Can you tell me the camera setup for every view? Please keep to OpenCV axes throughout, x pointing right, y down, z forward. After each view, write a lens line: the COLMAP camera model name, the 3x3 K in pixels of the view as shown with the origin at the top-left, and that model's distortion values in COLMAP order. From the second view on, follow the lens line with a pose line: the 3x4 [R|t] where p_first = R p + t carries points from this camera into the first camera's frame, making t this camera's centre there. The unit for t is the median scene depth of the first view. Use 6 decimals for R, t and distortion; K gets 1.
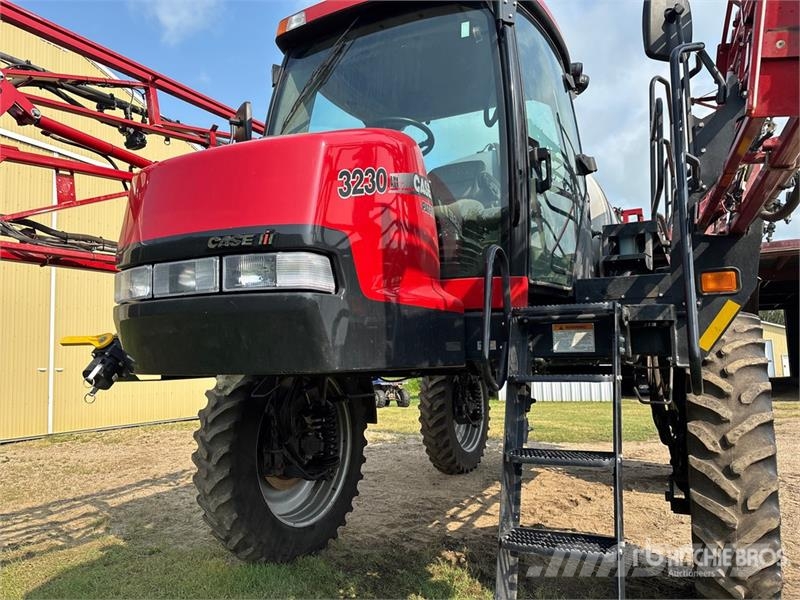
lens RADIAL K [[595.3, 0, 396.7], [0, 595.3, 302.0], [0, 0, 1]] dist [0.035222, -0.038070]
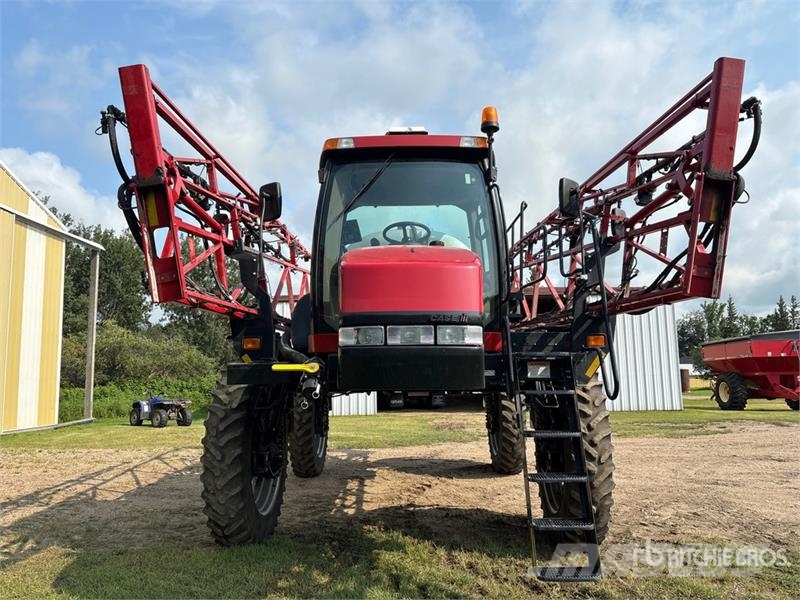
lens RADIAL K [[595.3, 0, 396.7], [0, 595.3, 302.0], [0, 0, 1]] dist [0.035222, -0.038070]
pose [[0.906112, 0.059567, 0.418823, -0.666250], [-0.046934, 0.998080, -0.040410, -0.040381], [-0.420426, 0.016959, 0.907168, -0.359281]]
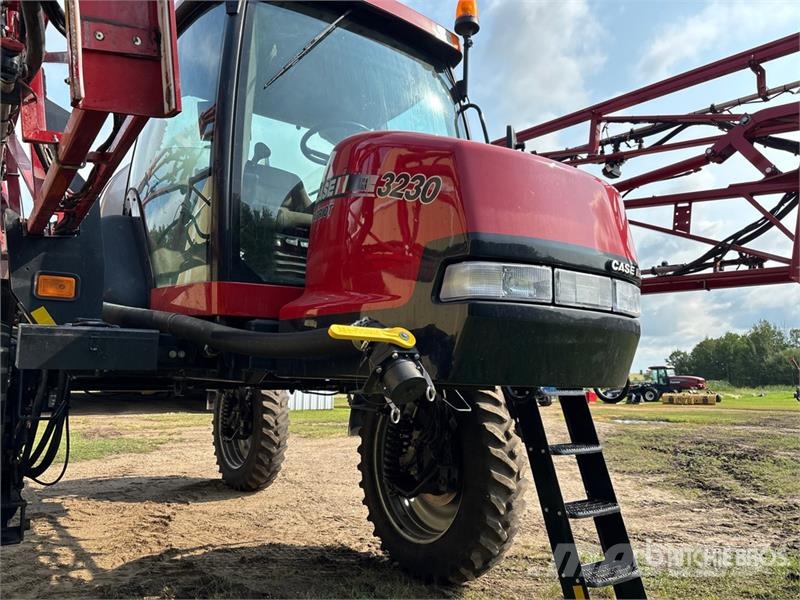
lens RADIAL K [[607.9, 0, 403.6], [0, 607.9, 315.4], [0, 0, 1]] dist [0.025947, -0.000641]
pose [[0.488685, 0.113983, 0.864983, -0.801593], [-0.114292, 0.991249, -0.066050, 0.056414], [-0.864942, -0.066583, 0.497436, 0.416287]]
